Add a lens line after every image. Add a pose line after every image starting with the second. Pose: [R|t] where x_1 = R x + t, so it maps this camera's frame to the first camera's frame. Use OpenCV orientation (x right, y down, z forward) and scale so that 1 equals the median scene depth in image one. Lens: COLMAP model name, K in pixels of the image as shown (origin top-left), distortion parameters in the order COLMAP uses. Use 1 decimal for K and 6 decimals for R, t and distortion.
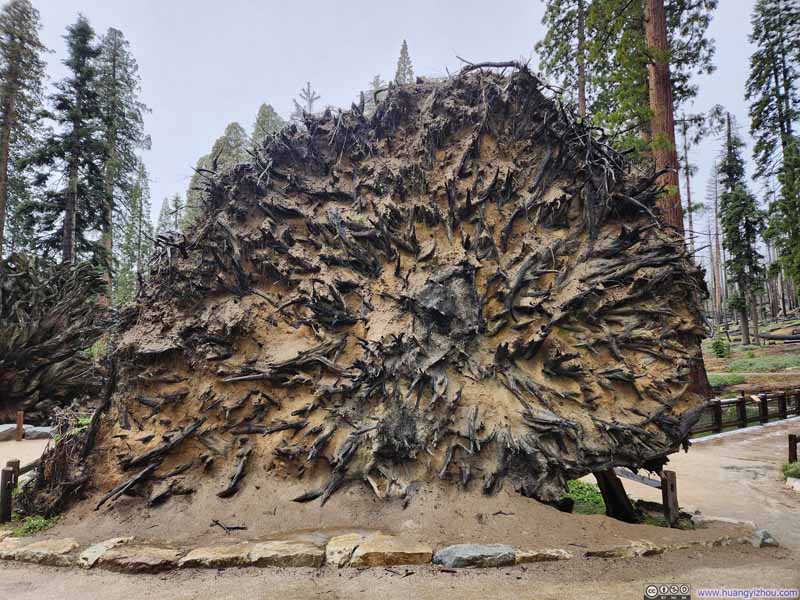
lens RADIAL K [[531.7, 0, 400.2], [0, 531.7, 295.6], [0, 0, 1]] dist [0.008351, 0.001377]
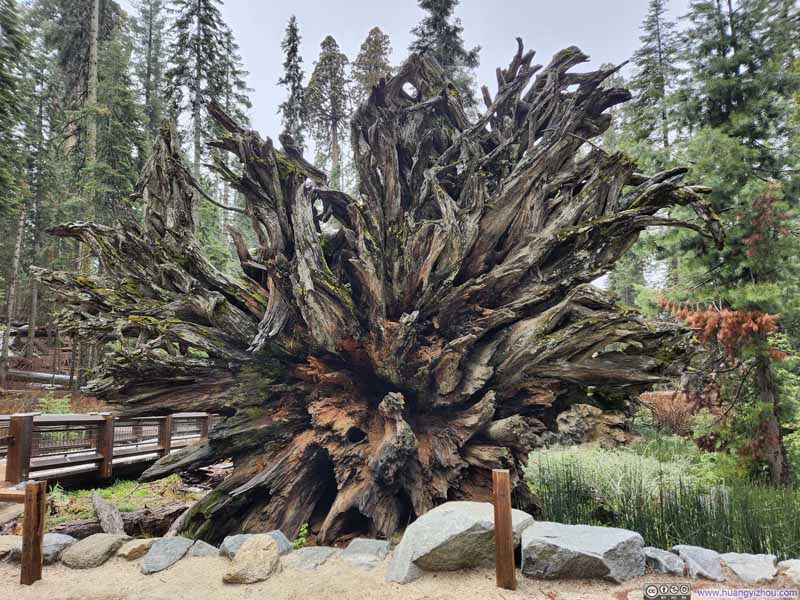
lens RADIAL K [[531.7, 0, 398.8], [0, 531.7, 300.7], [0, 0, 1]] dist [0.008351, 0.001377]
pose [[0.820814, -0.084741, -0.564875, -0.506397], [0.079767, 0.996249, -0.033547, 0.118734], [0.565598, -0.017523, 0.824495, 0.638822]]
